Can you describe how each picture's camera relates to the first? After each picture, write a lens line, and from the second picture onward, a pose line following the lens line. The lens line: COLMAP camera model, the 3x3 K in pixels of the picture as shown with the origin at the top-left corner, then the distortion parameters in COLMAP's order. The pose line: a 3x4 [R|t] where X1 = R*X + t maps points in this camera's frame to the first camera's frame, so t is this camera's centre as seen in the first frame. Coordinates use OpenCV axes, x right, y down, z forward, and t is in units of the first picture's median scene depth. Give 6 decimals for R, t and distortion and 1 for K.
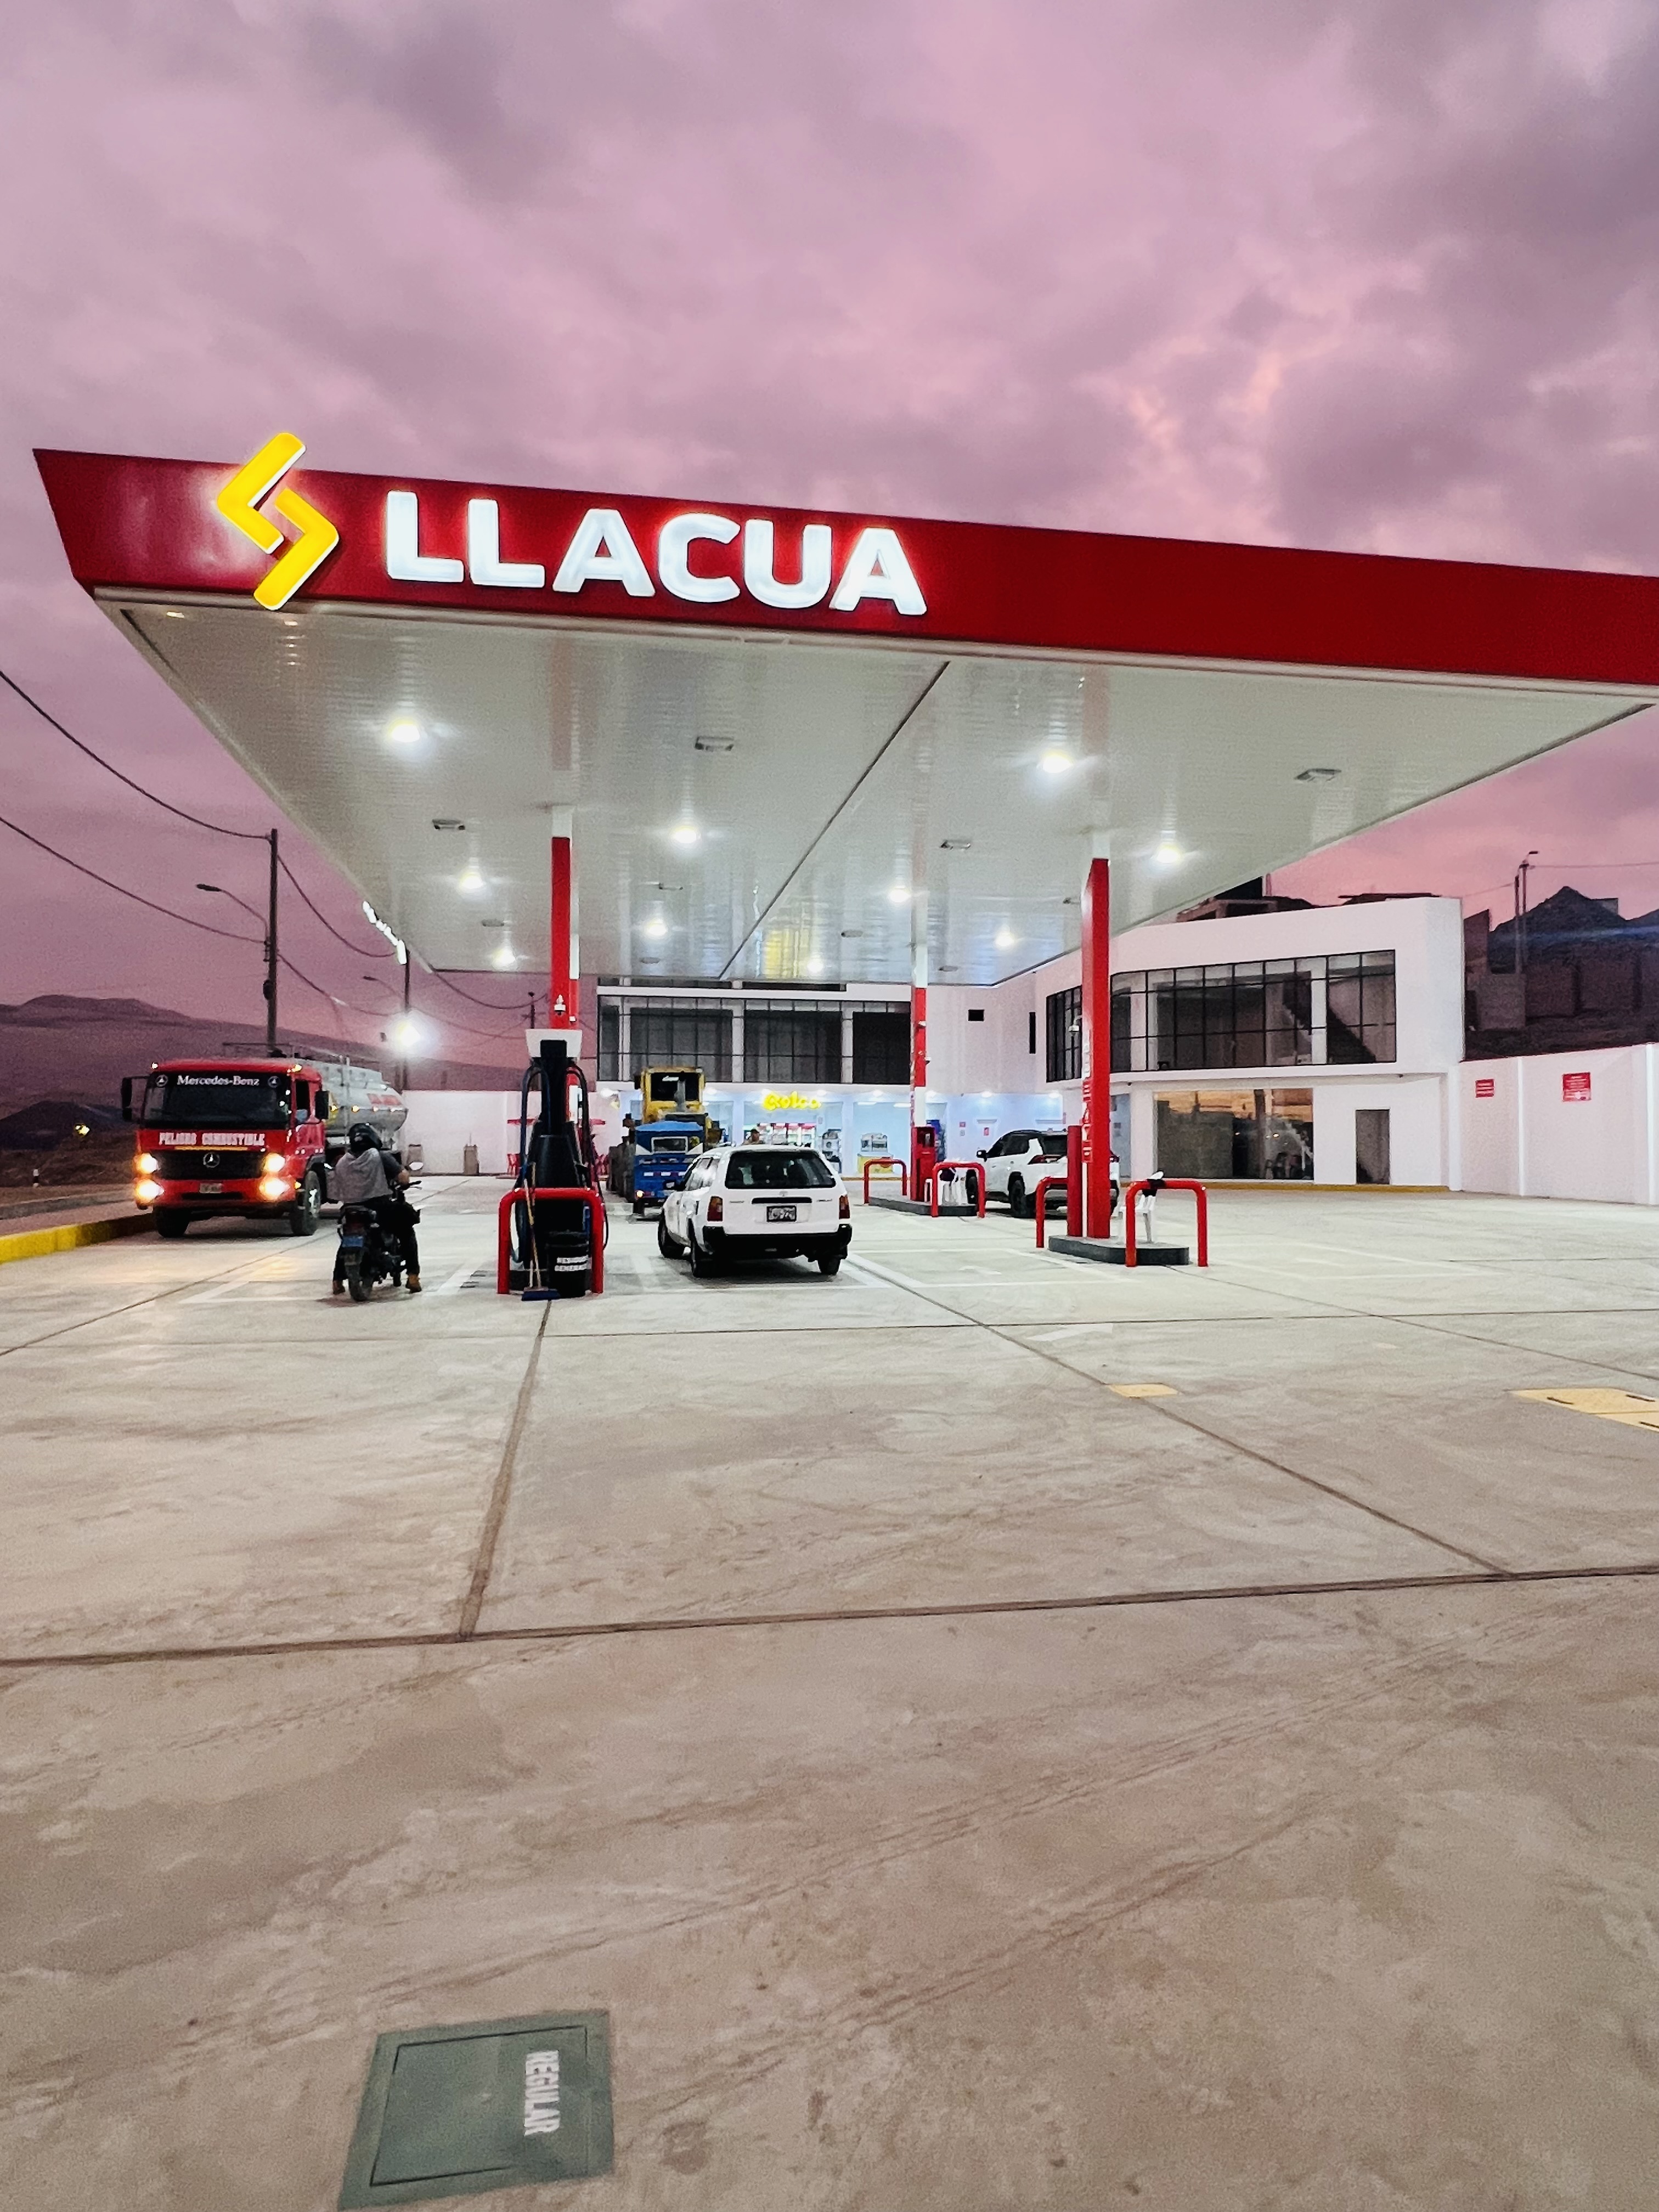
lens RADIAL K [[1361.0, 0, 783.4], [0, 1361.0, 1182.3], [0, 0, 1]] dist [0.019611, -0.000922]
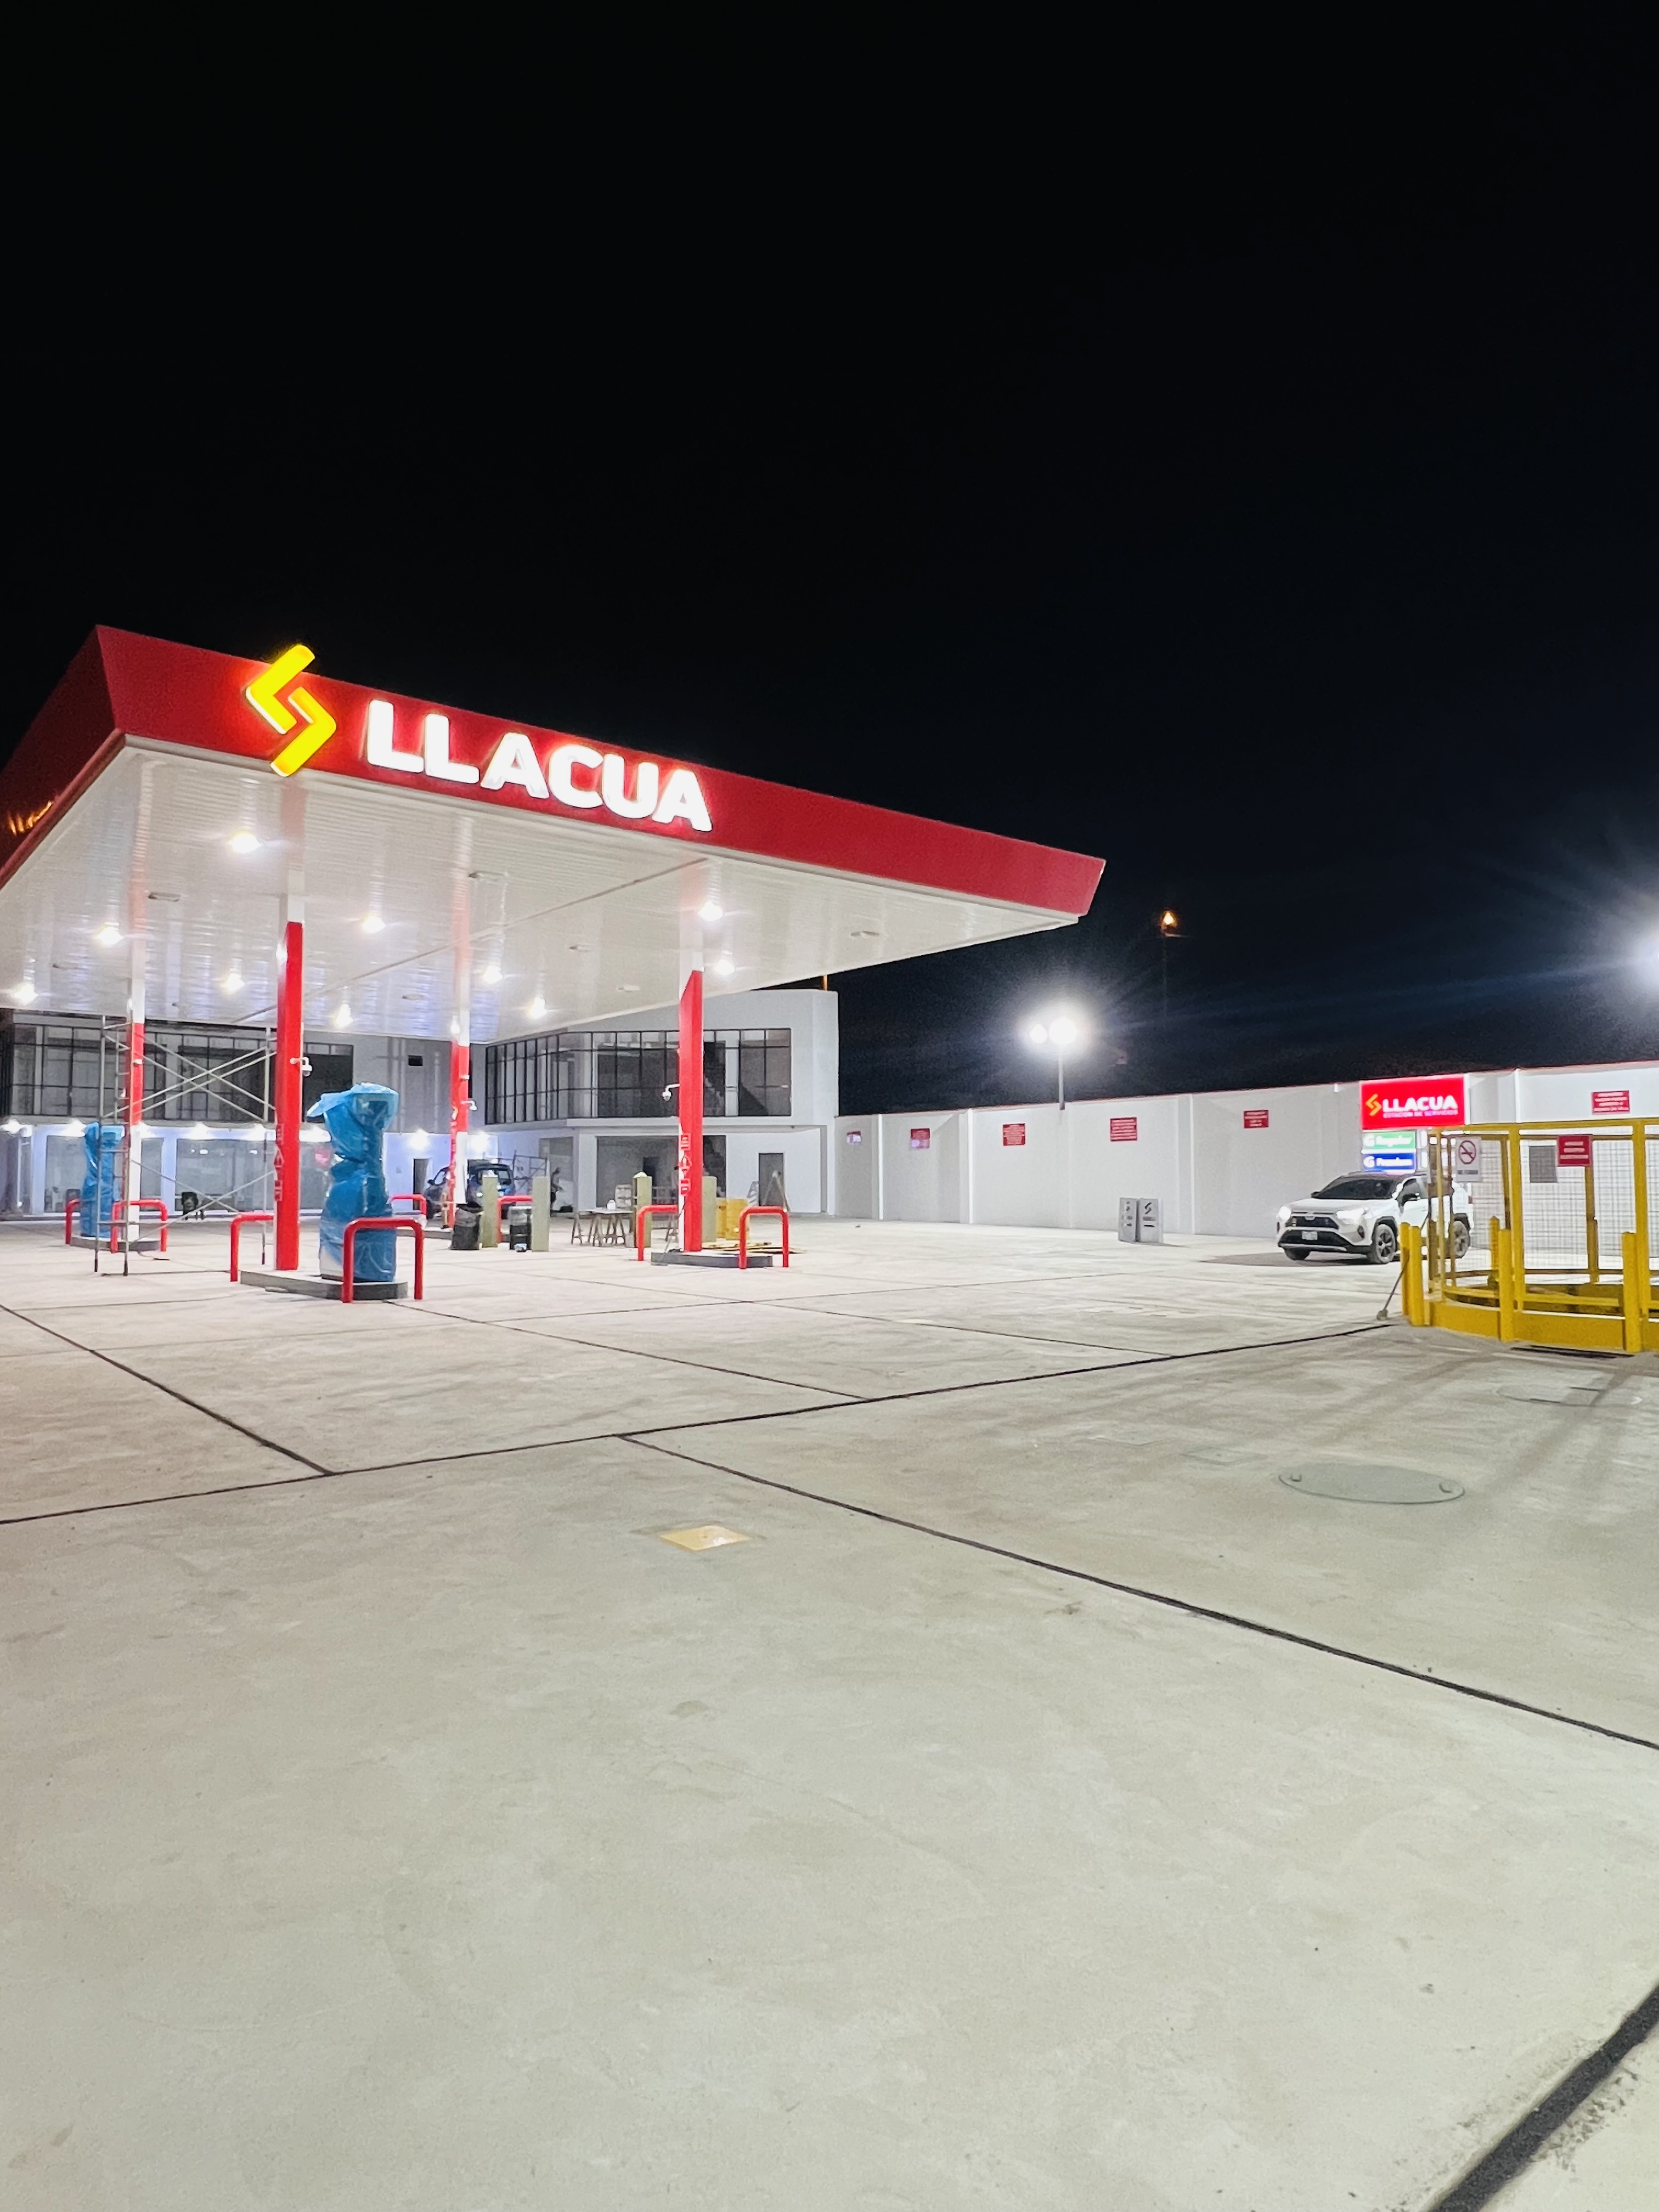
lens RADIAL K [[1311.3, 0, 834.8], [0, 1311.3, 1102.9], [0, 0, 1]] dist [-0.003116, 0.000654]
pose [[0.867222, 0.027138, 0.497181, -0.495785], [0.016602, 0.996382, -0.083345, 0.009438], [-0.497644, 0.080533, 0.863635, -0.306739]]
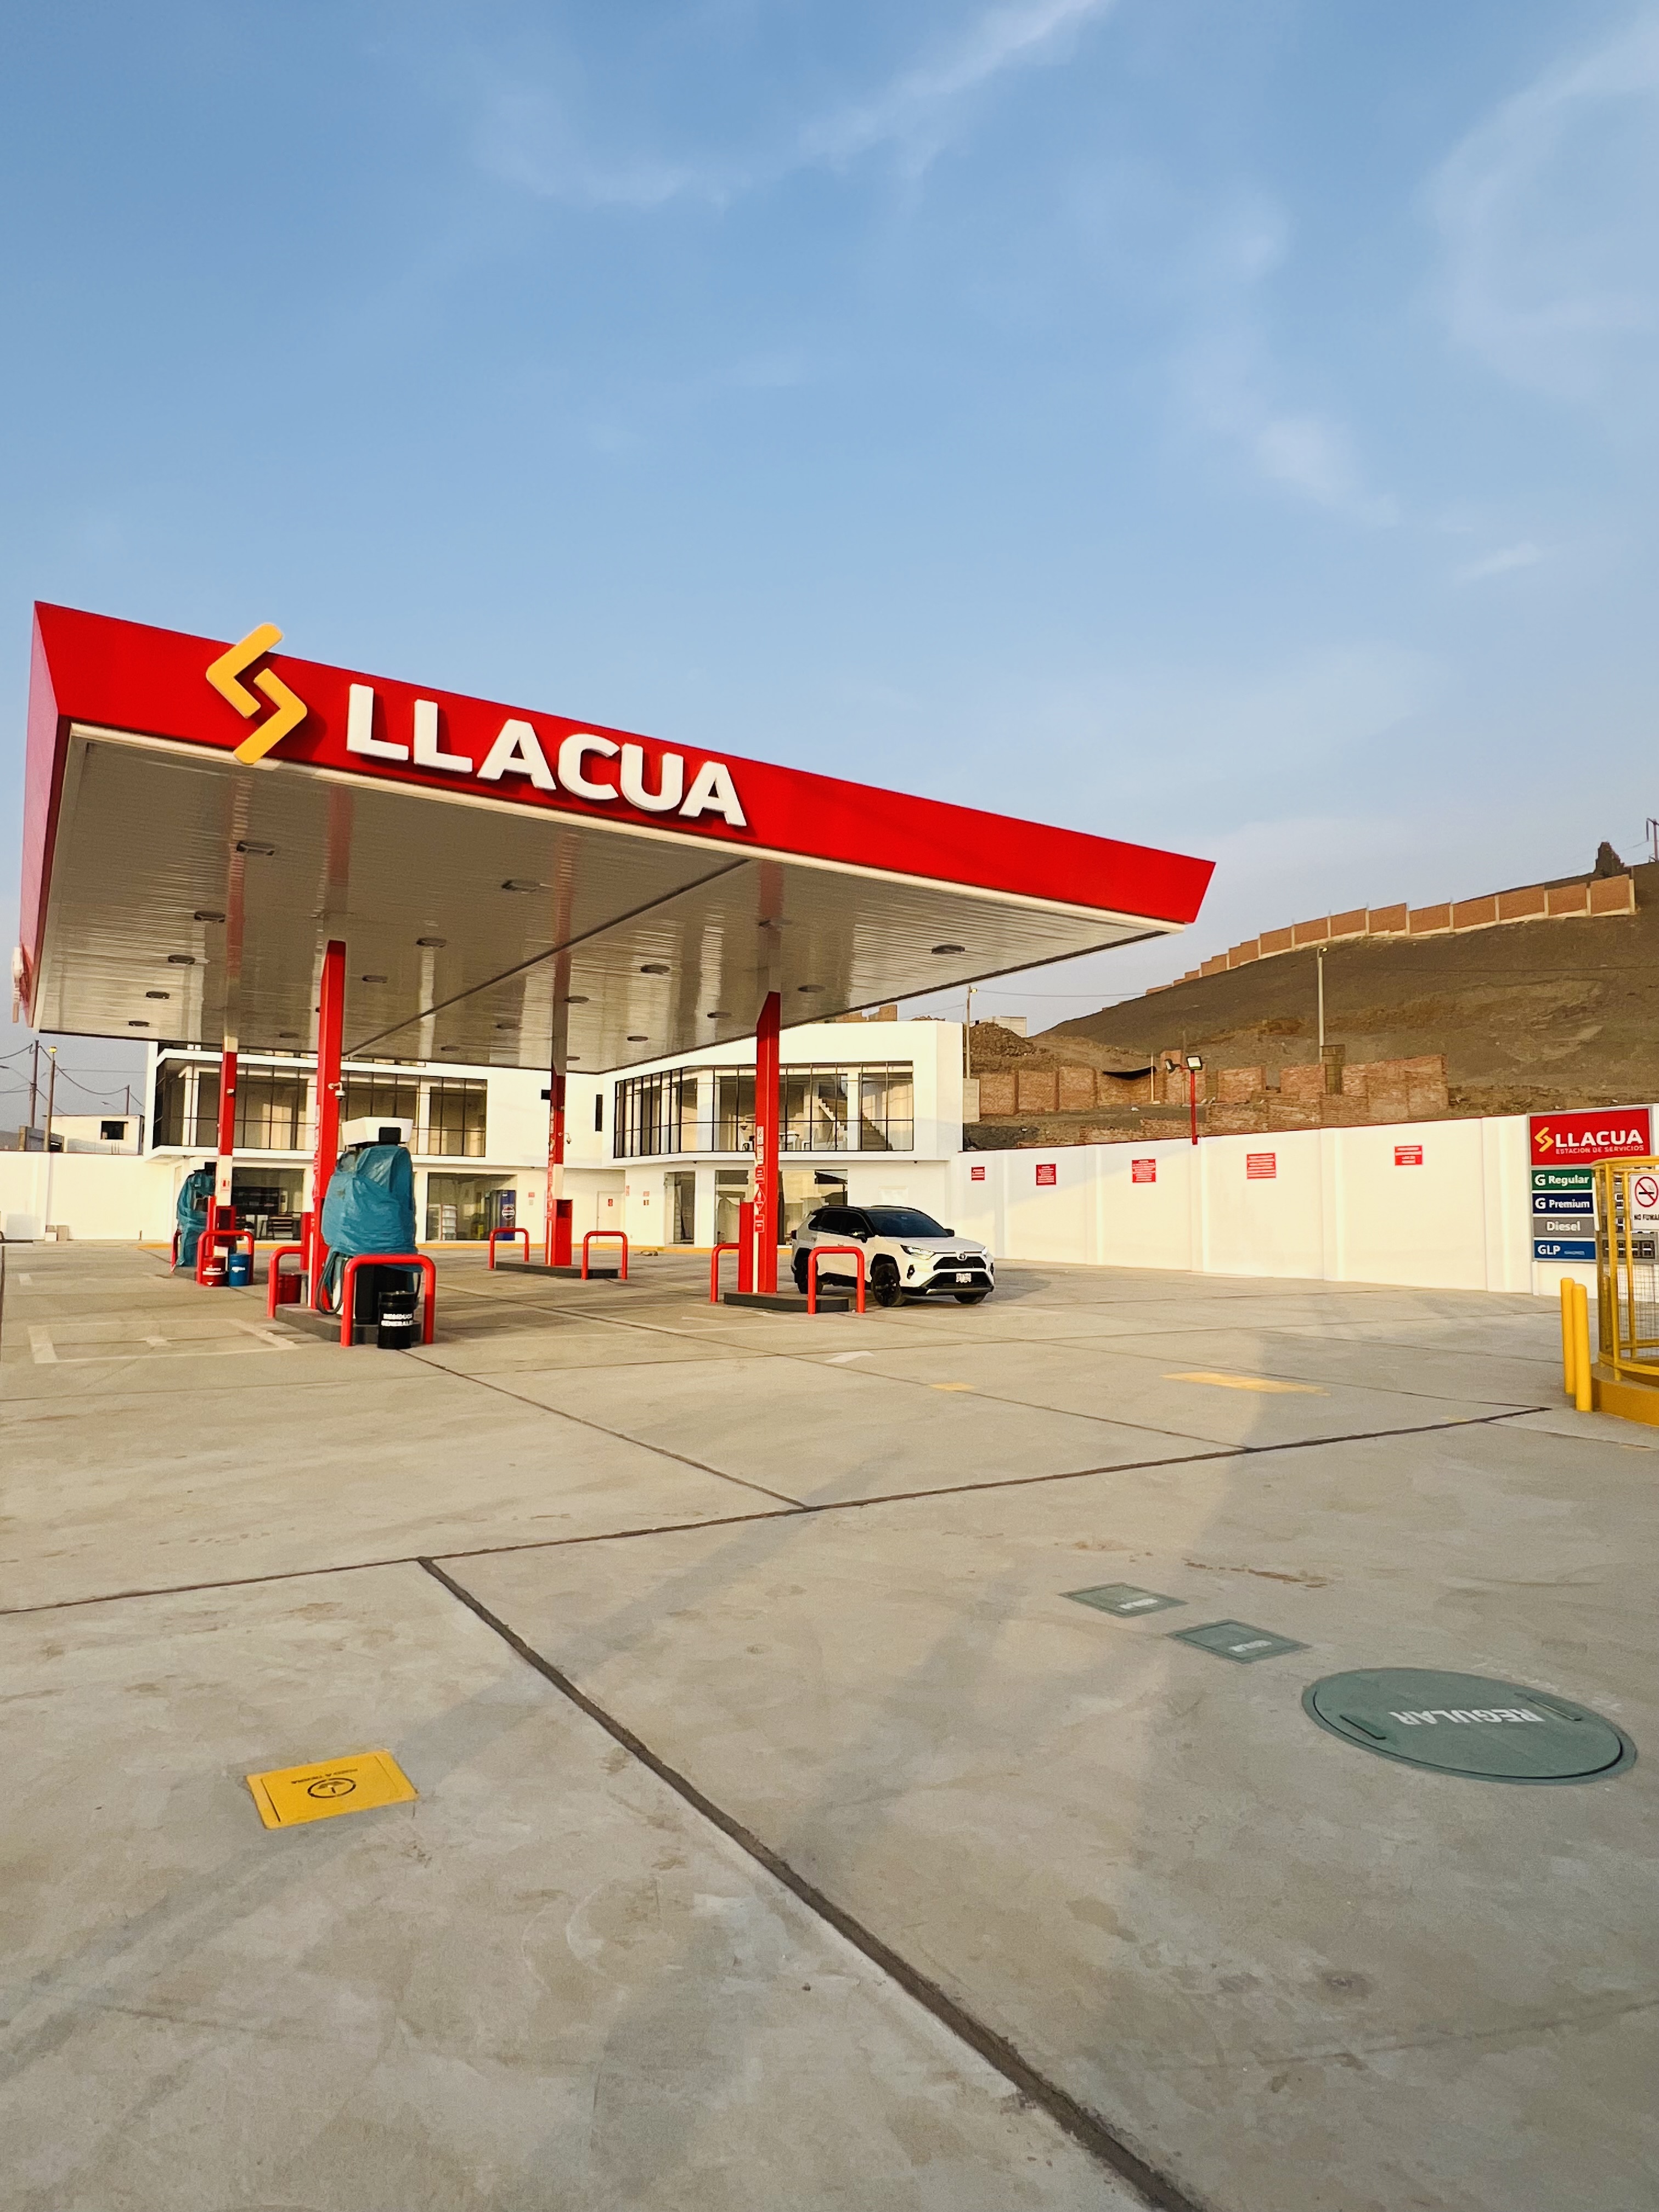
lens RADIAL K [[1311.3, 0, 842.7], [0, 1311.3, 1107.7], [0, 0, 1]] dist [-0.003116, 0.000654]
pose [[0.916158, 0.039547, 0.398861, -0.317645], [0.004205, 0.994118, -0.108225, 0.002441], [-0.400795, 0.100828, 0.910603, -0.196829]]
